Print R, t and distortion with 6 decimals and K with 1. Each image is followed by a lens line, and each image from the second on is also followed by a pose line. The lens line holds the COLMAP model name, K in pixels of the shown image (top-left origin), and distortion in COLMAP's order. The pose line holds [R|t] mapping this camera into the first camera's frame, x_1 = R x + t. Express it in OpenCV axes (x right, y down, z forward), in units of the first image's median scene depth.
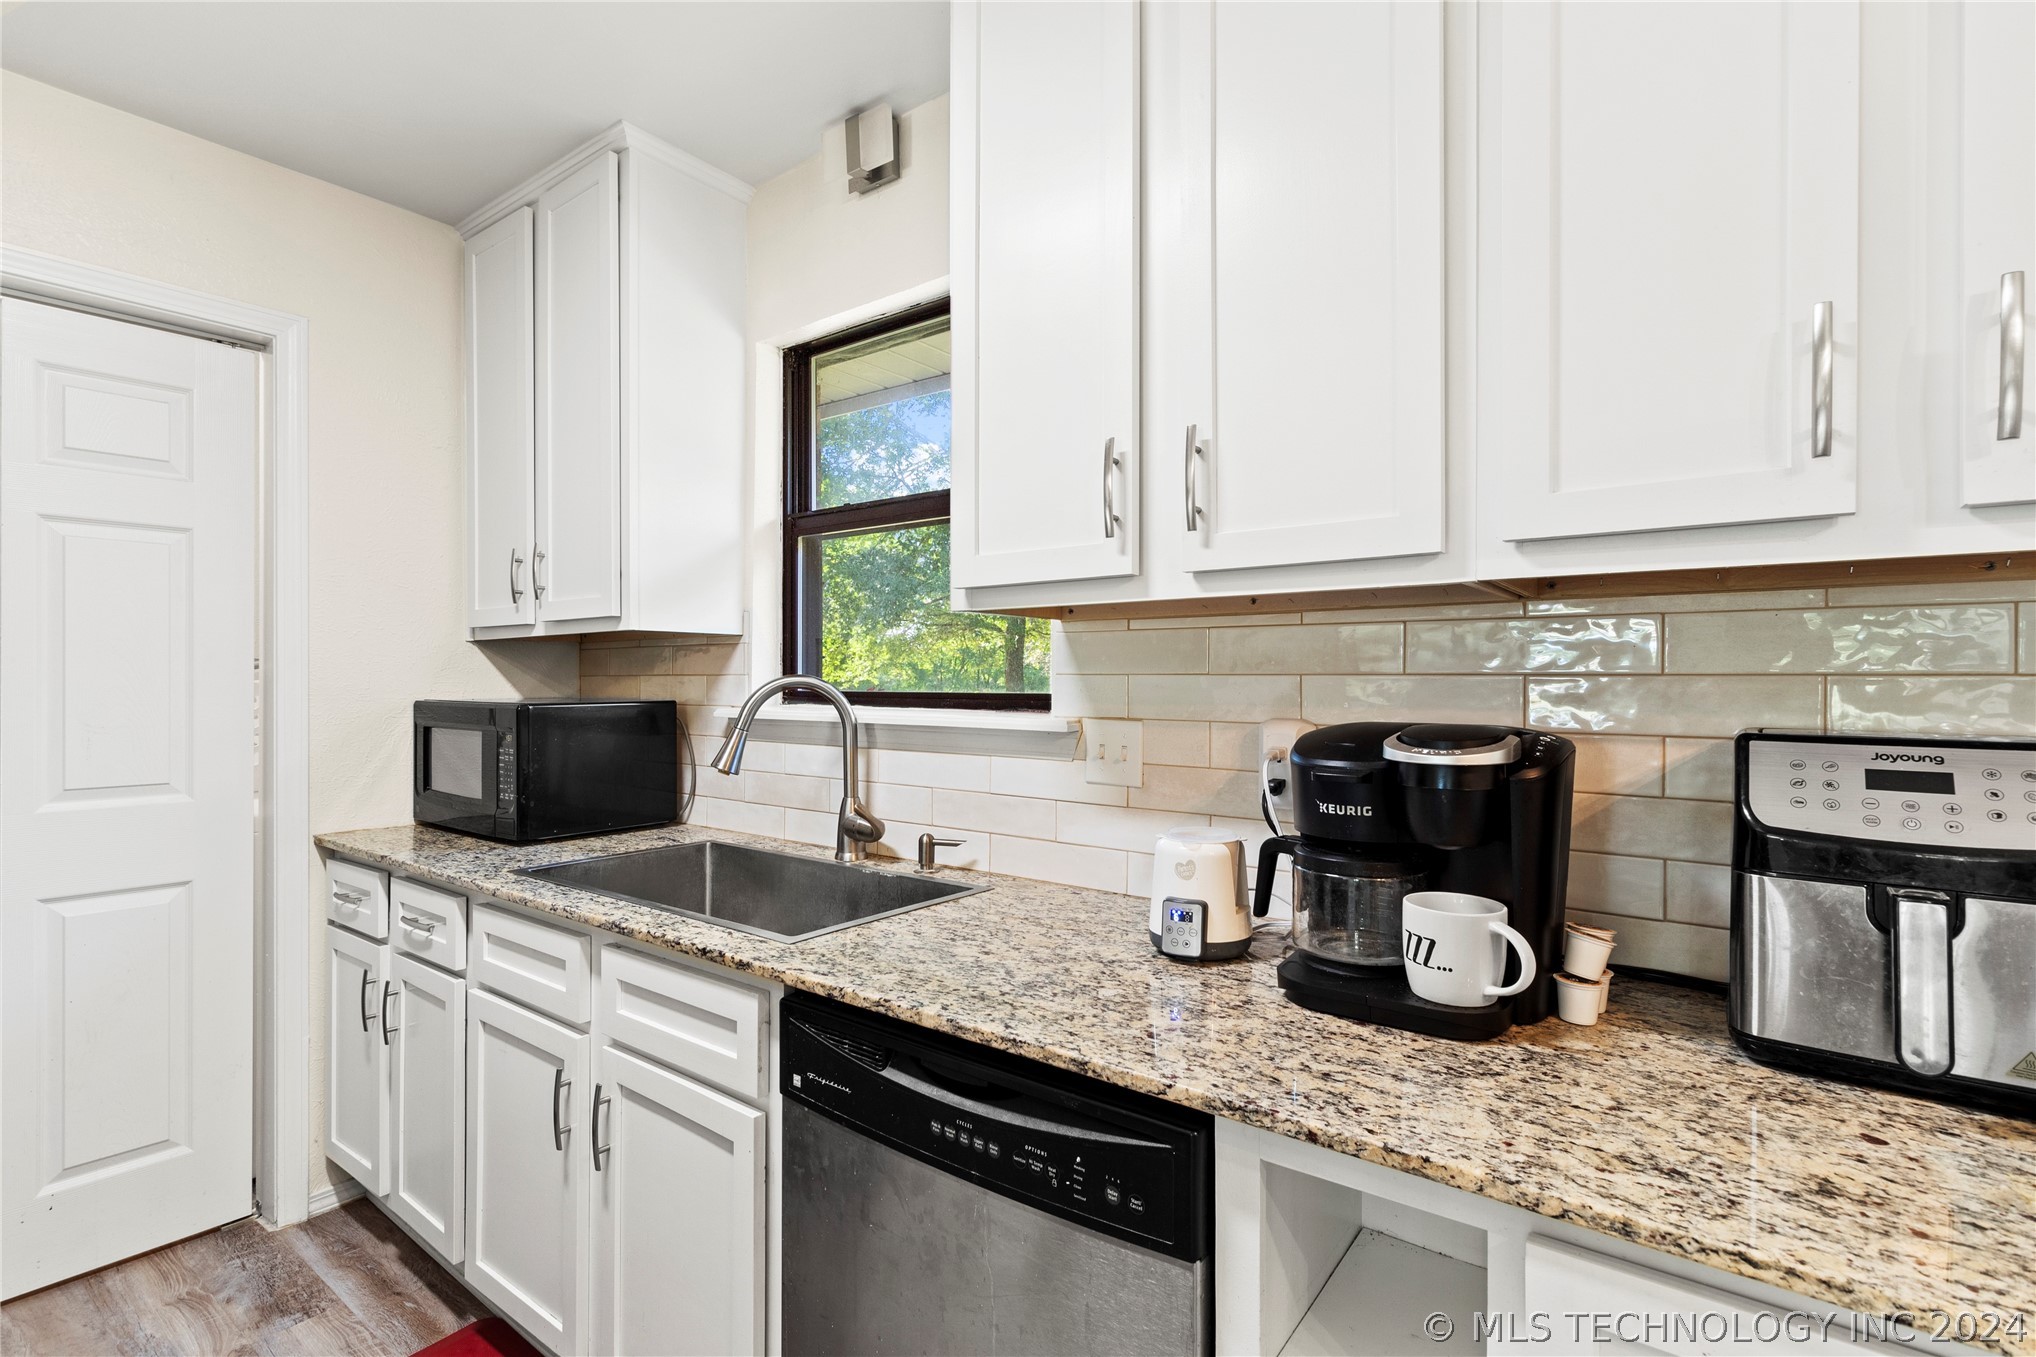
lens RADIAL K [[949.2, 0, 1019.2], [0, 949.2, 663.6], [0, 0, 1]] dist [0.007648, -0.000613]
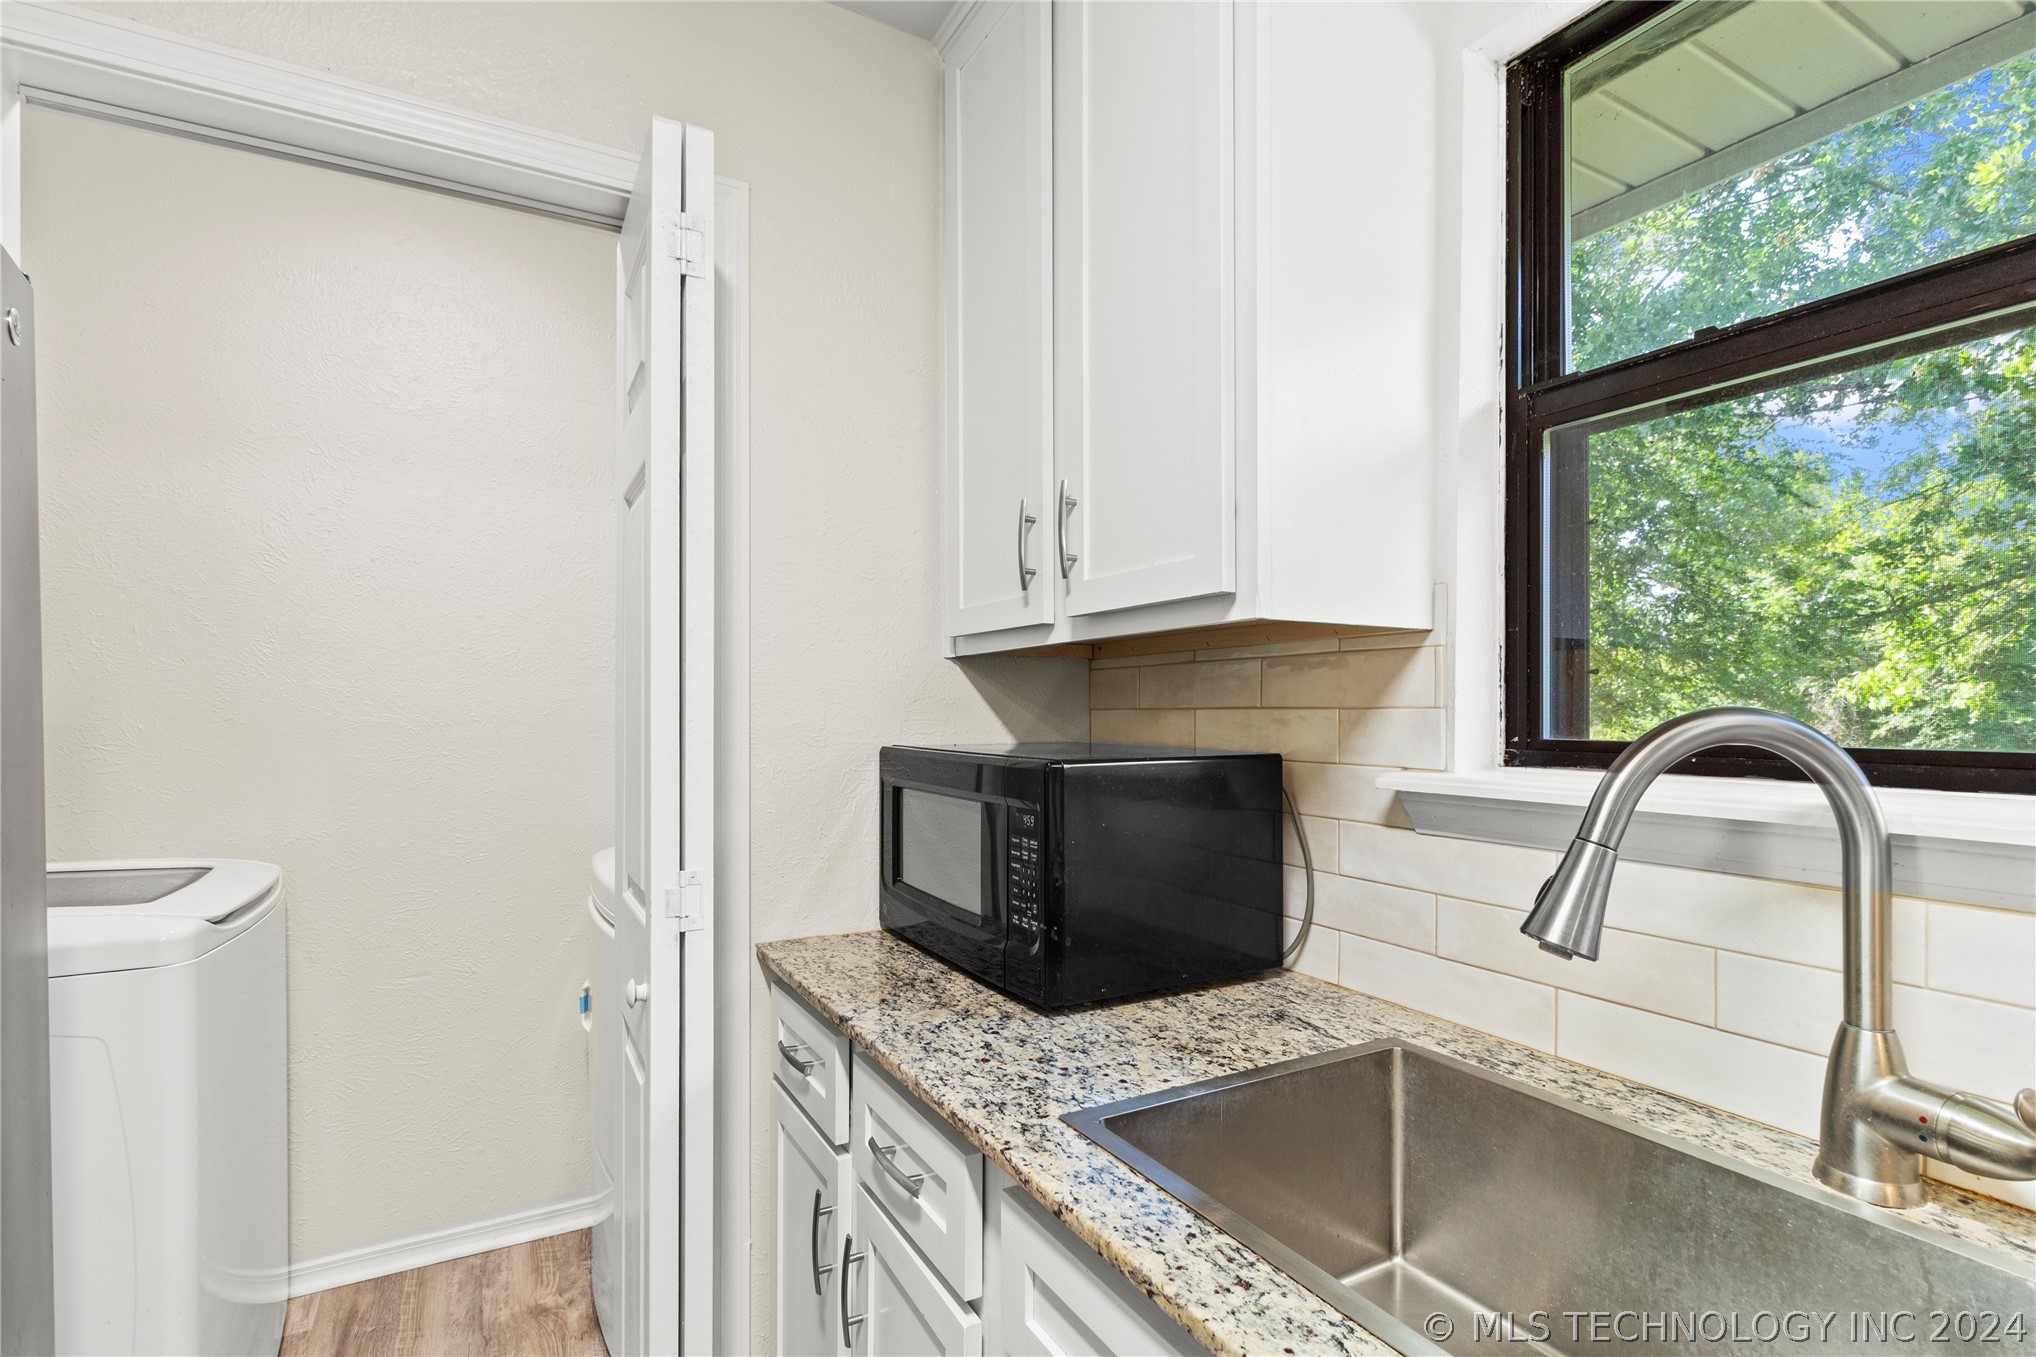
lens RADIAL K [[949.2, 0, 1019.2], [0, 949.2, 663.6], [0, 0, 1]] dist [0.007648, -0.000613]
pose [[0.920933, -0.019974, -0.389208, -0.297934], [0.006990, 0.999372, -0.034748, 0.004317], [0.389658, 0.029280, 0.920494, 0.441763]]
